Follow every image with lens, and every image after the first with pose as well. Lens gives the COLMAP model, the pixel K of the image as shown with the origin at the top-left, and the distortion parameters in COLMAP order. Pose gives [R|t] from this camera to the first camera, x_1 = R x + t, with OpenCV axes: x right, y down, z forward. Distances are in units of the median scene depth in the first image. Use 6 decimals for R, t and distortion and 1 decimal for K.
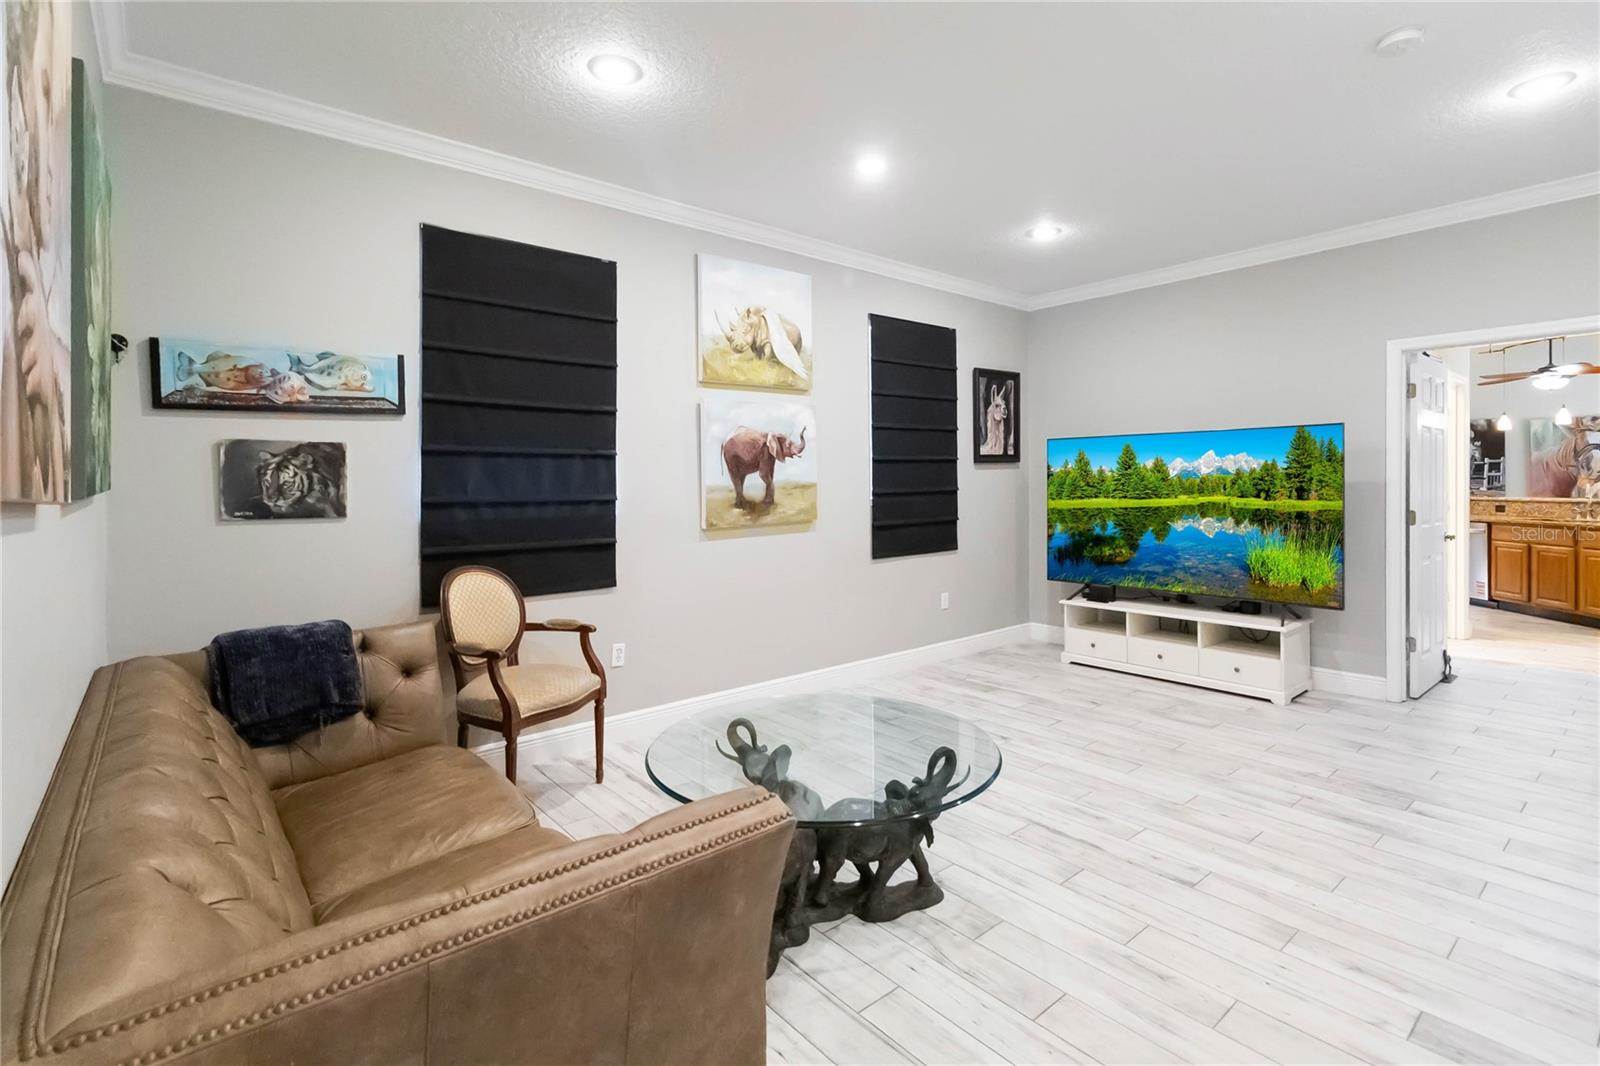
lens RADIAL K [[751.6, 0, 816.8], [0, 751.6, 490.1], [0, 0, 1]] dist [0.002225, -0.000595]
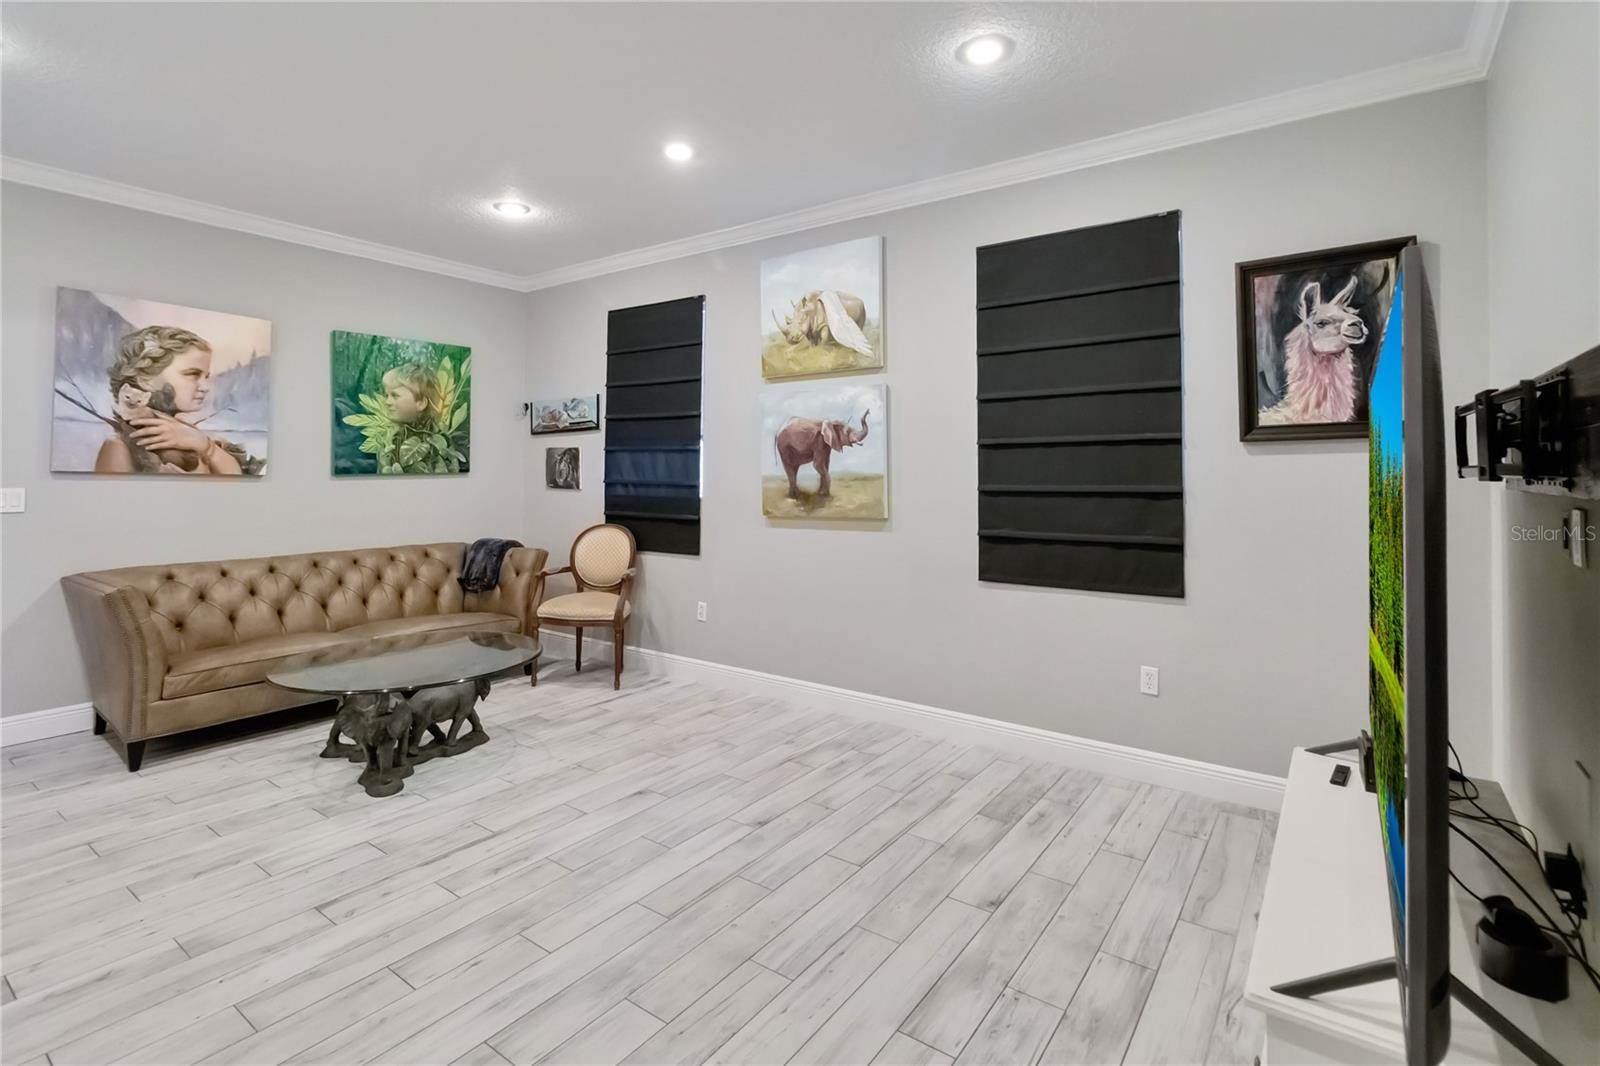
lens RADIAL K [[751.6, 0, 775.6], [0, 751.6, 454.3], [0, 0, 1]] dist [0.002225, -0.000595]
pose [[0.230522, -0.013281, -0.972976, 0.851736], [-0.017619, 0.999686, -0.017820, -0.016086], [0.972908, 0.021251, 0.230216, 0.731538]]
